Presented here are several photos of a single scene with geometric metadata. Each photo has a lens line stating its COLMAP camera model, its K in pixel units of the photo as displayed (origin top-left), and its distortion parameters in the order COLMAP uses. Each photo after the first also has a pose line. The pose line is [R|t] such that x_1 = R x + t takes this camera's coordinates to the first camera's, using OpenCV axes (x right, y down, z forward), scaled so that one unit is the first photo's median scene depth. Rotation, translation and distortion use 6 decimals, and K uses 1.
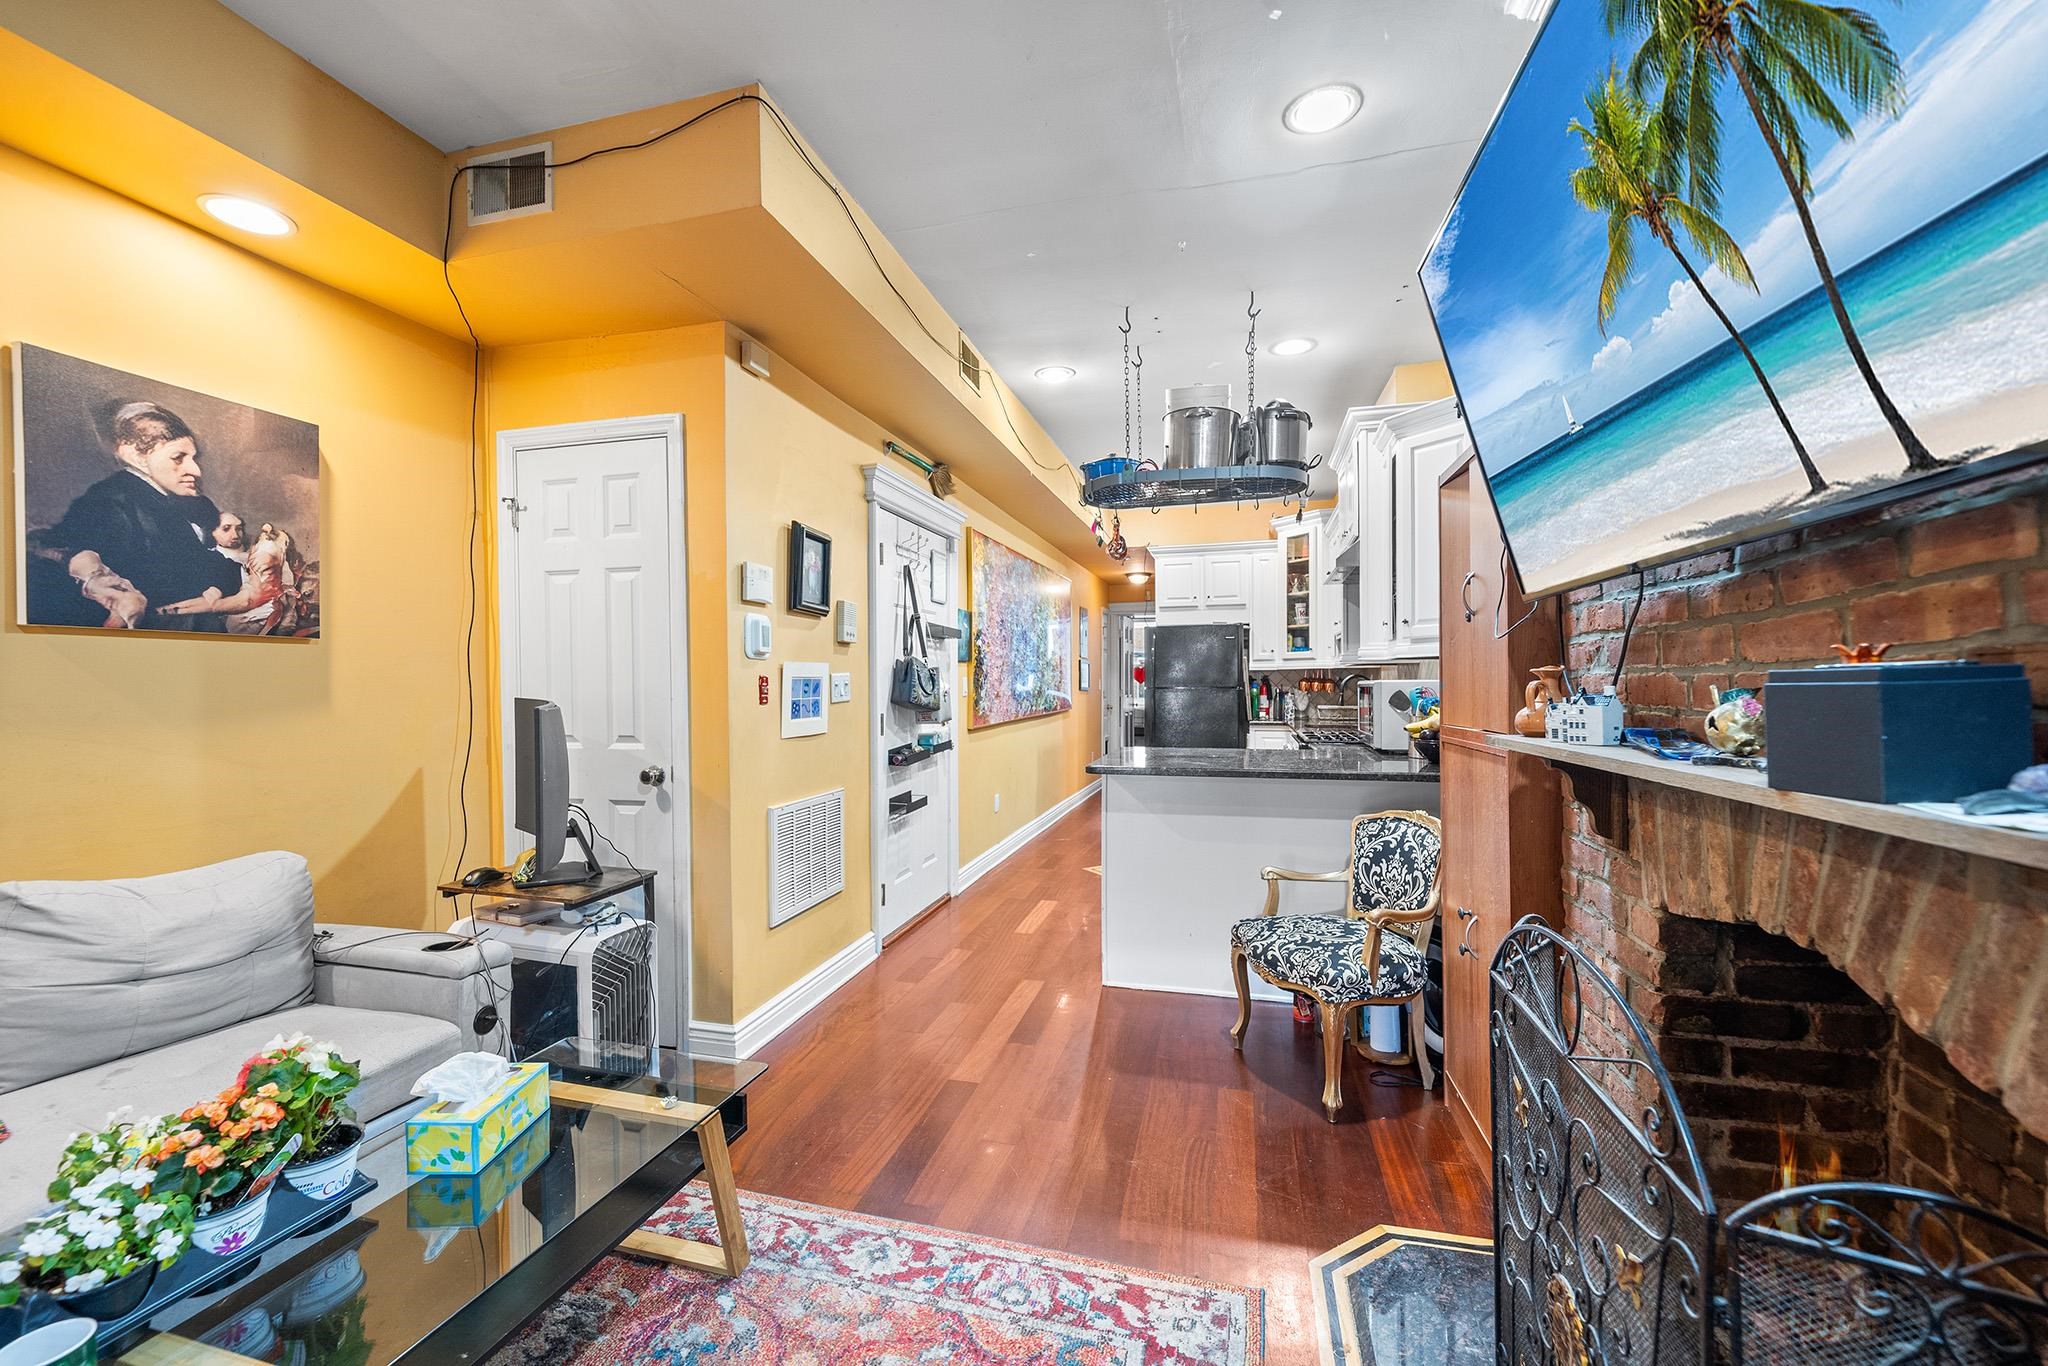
lens RADIAL K [[841.1, 0, 1020.8], [0, 841.1, 689.6], [0, 0, 1]] dist [-0.000501, -0.000109]
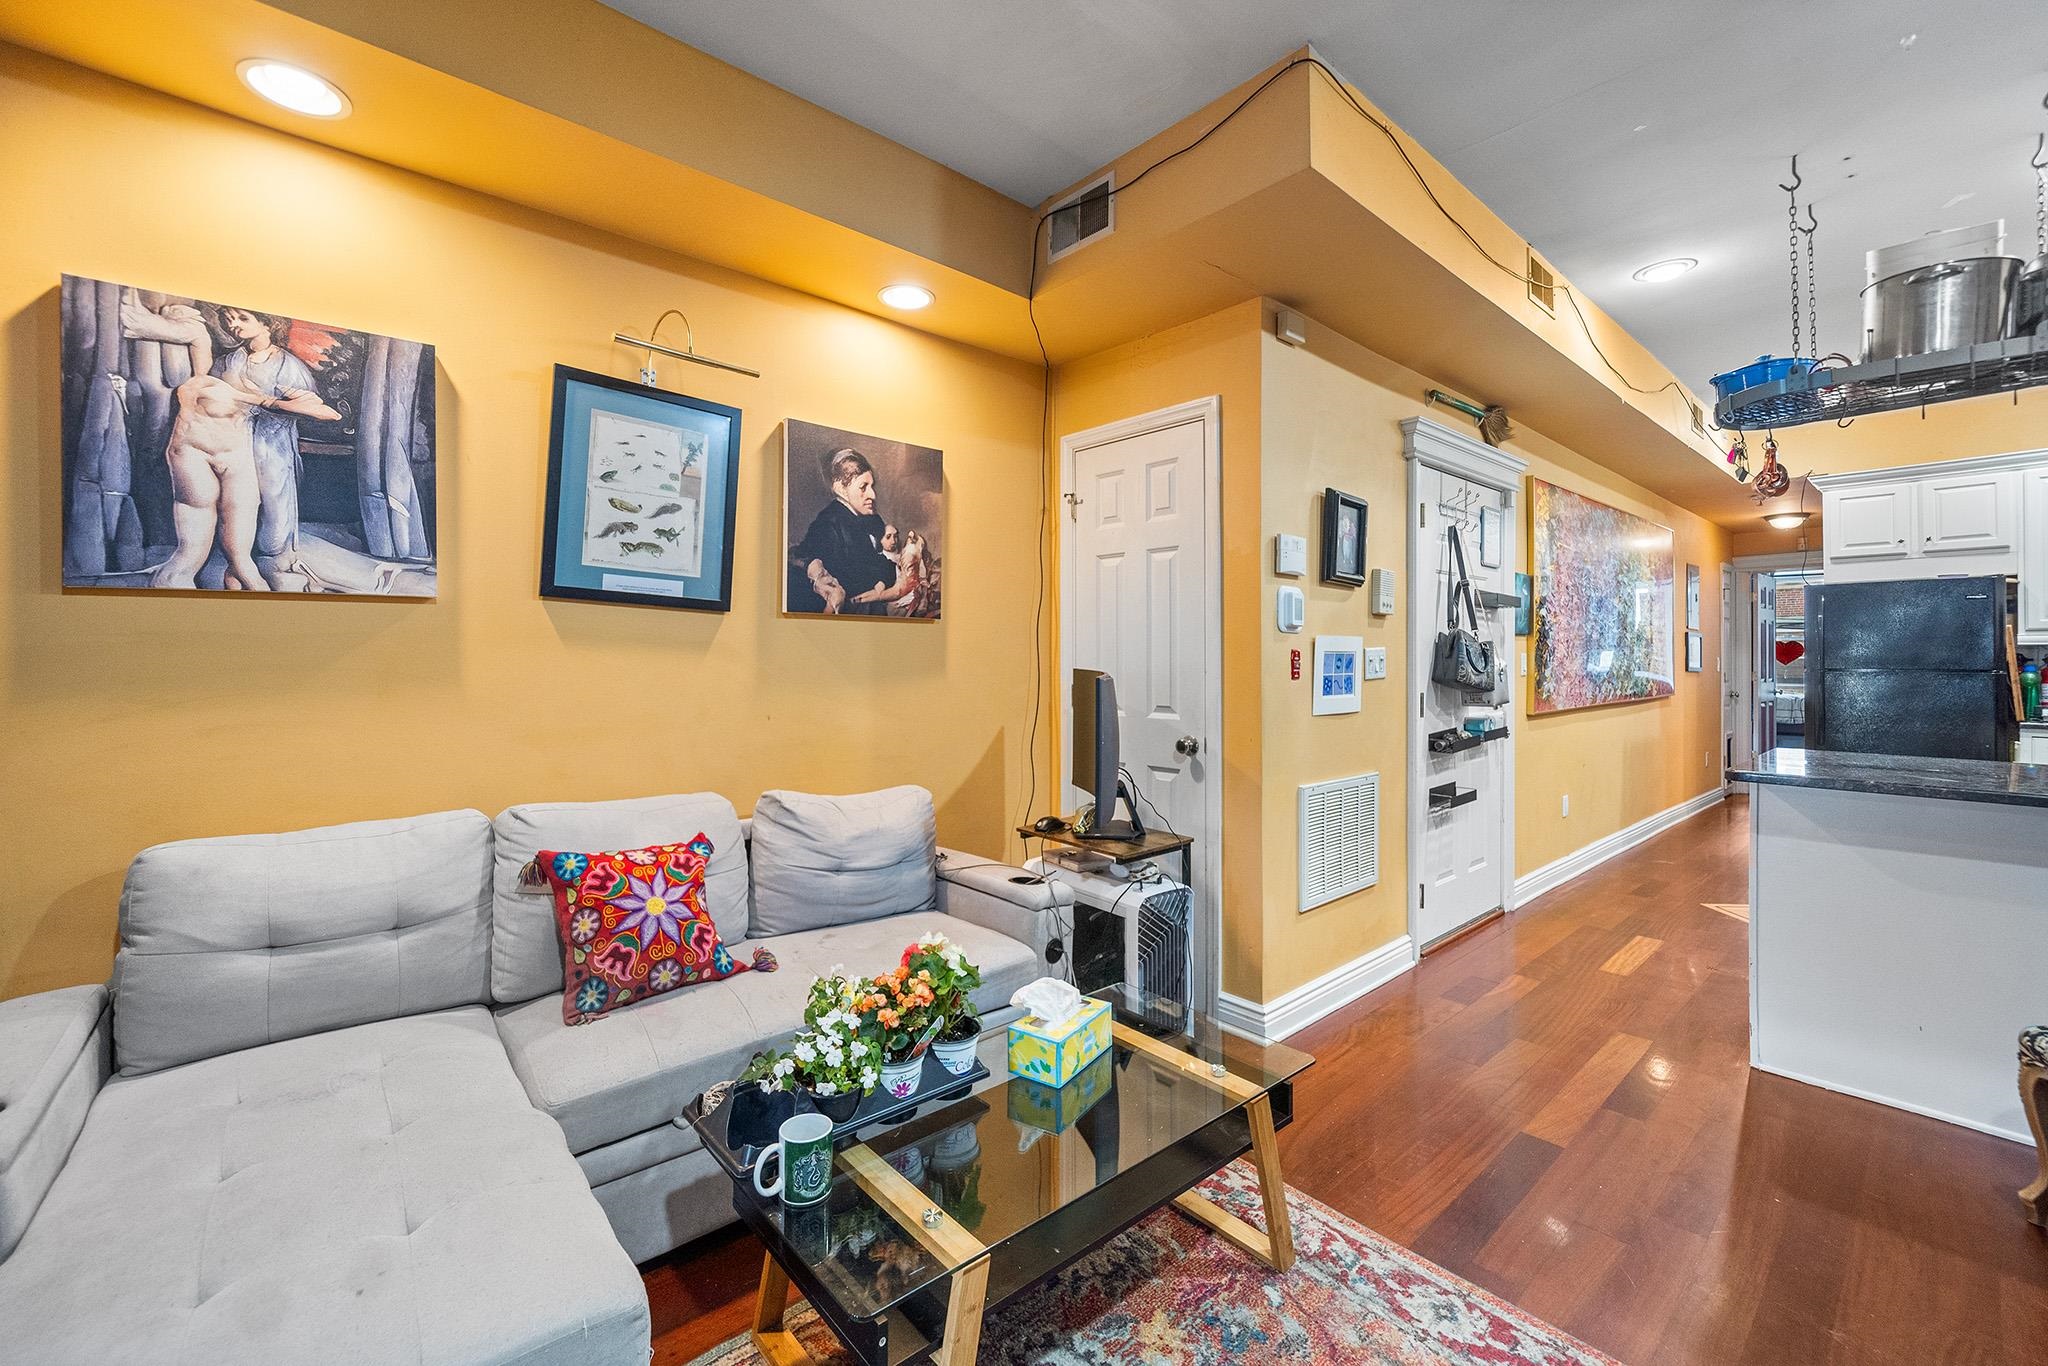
lens RADIAL K [[852.0, 0, 1008.9], [0, 852.0, 645.4], [0, 0, 1]] dist [0.000580, -0.000104]
pose [[0.830835, 0.000112, -0.556519, -0.039086], [-0.013297, 0.999718, -0.019650, 0.002352], [0.556360, 0.023726, 0.830602, -0.002061]]
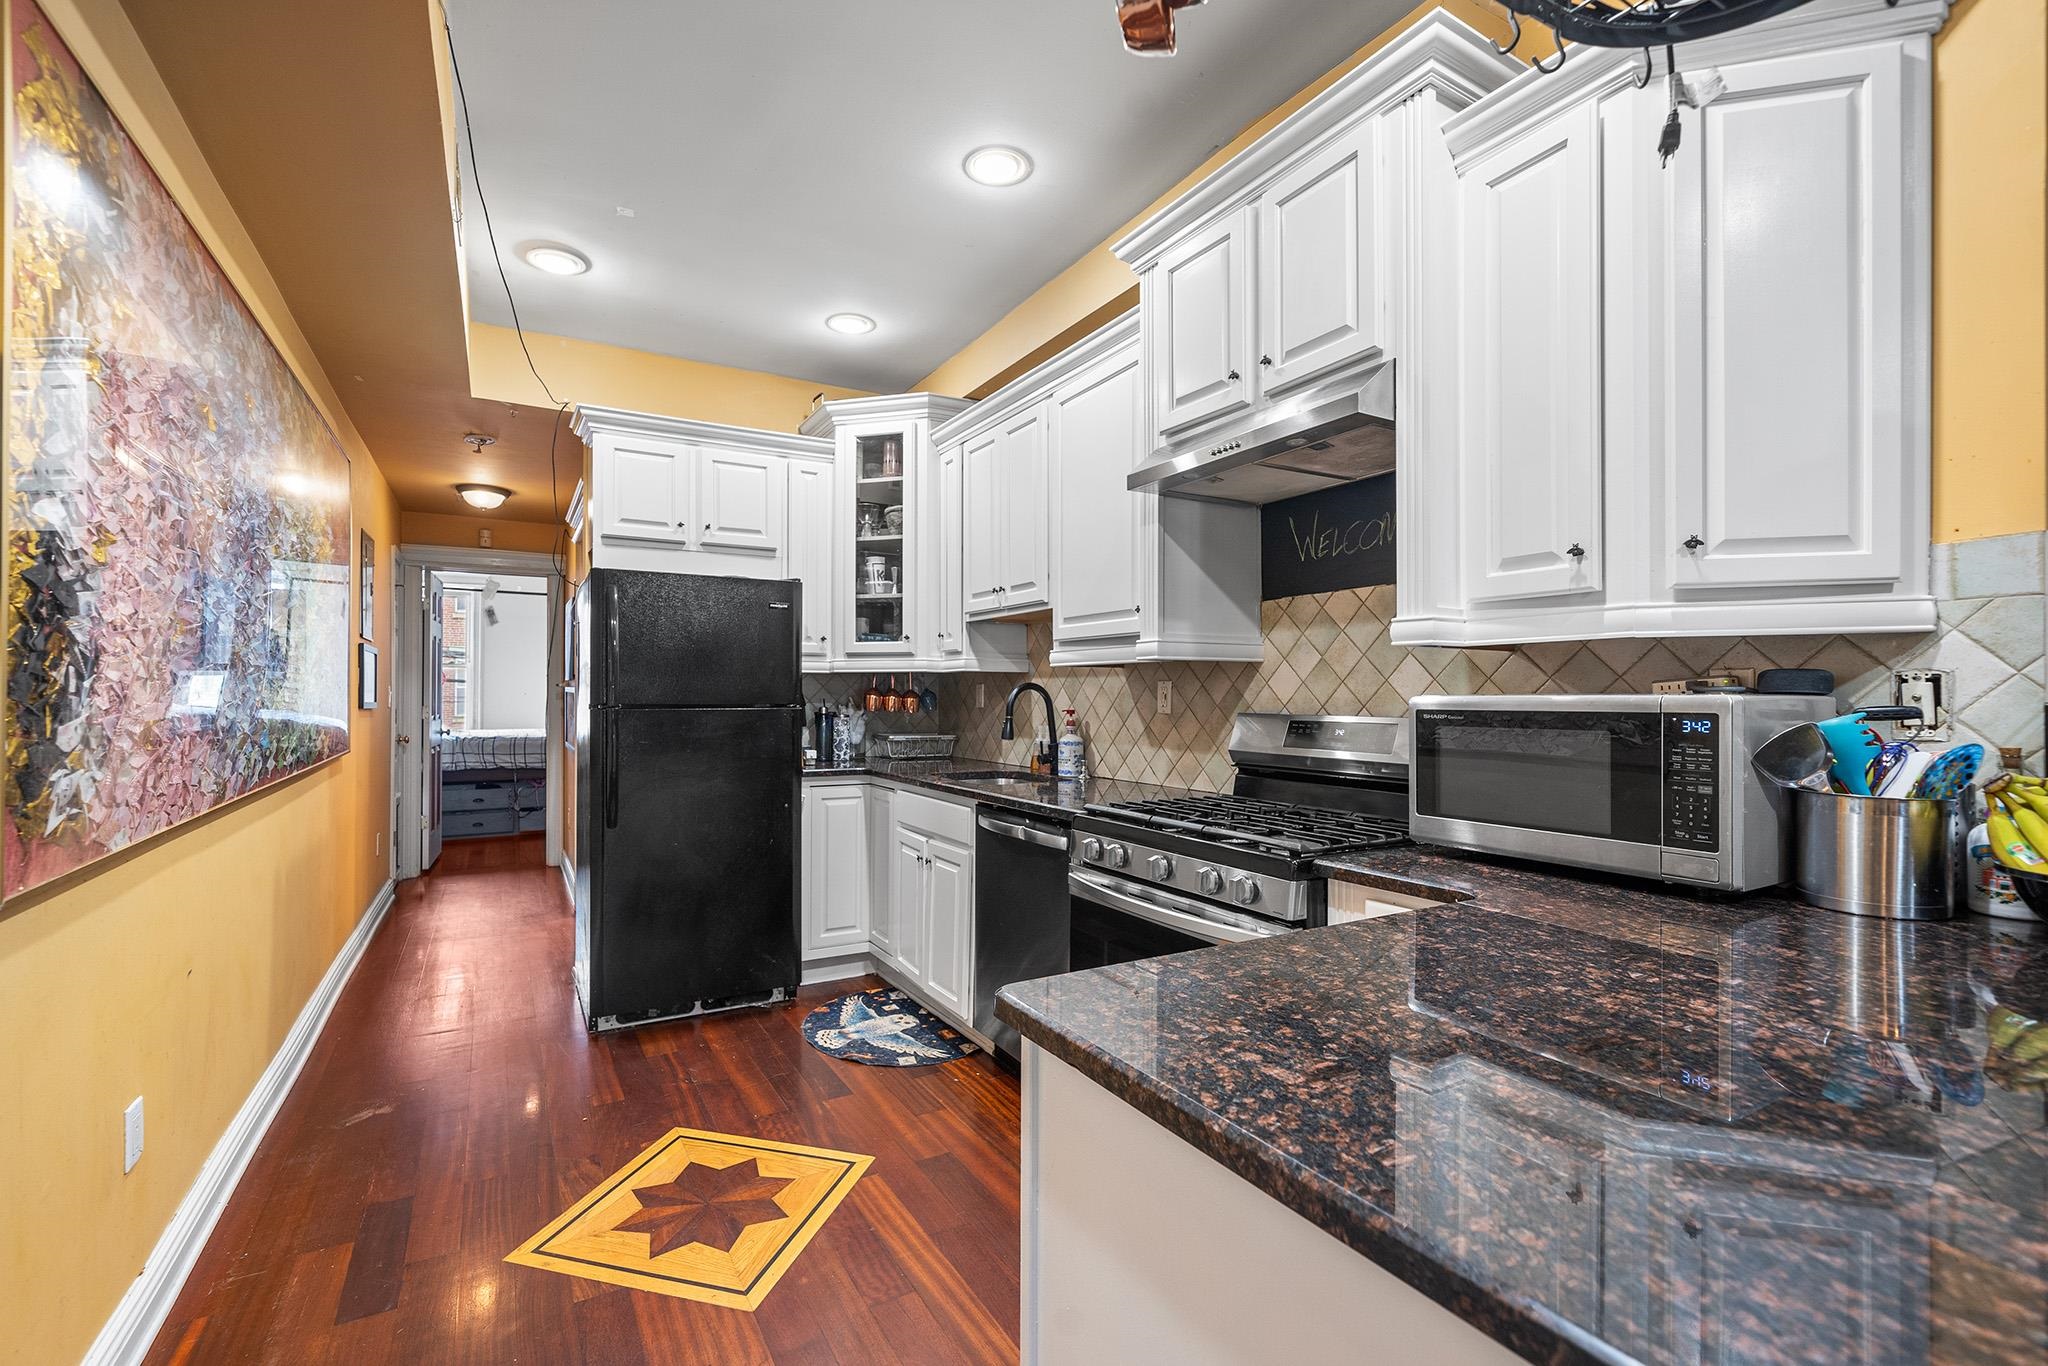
lens RADIAL K [[897.2, 0, 1012.6], [0, 897.2, 690.5], [0, 0, 1]] dist [-0.000398, -0.000087]
pose [[0.708755, 0.012611, 0.705342, -0.072554], [-0.001172, 0.999860, -0.016699, -0.006054], [-0.705454, 0.011009, 0.708670, 1.293187]]
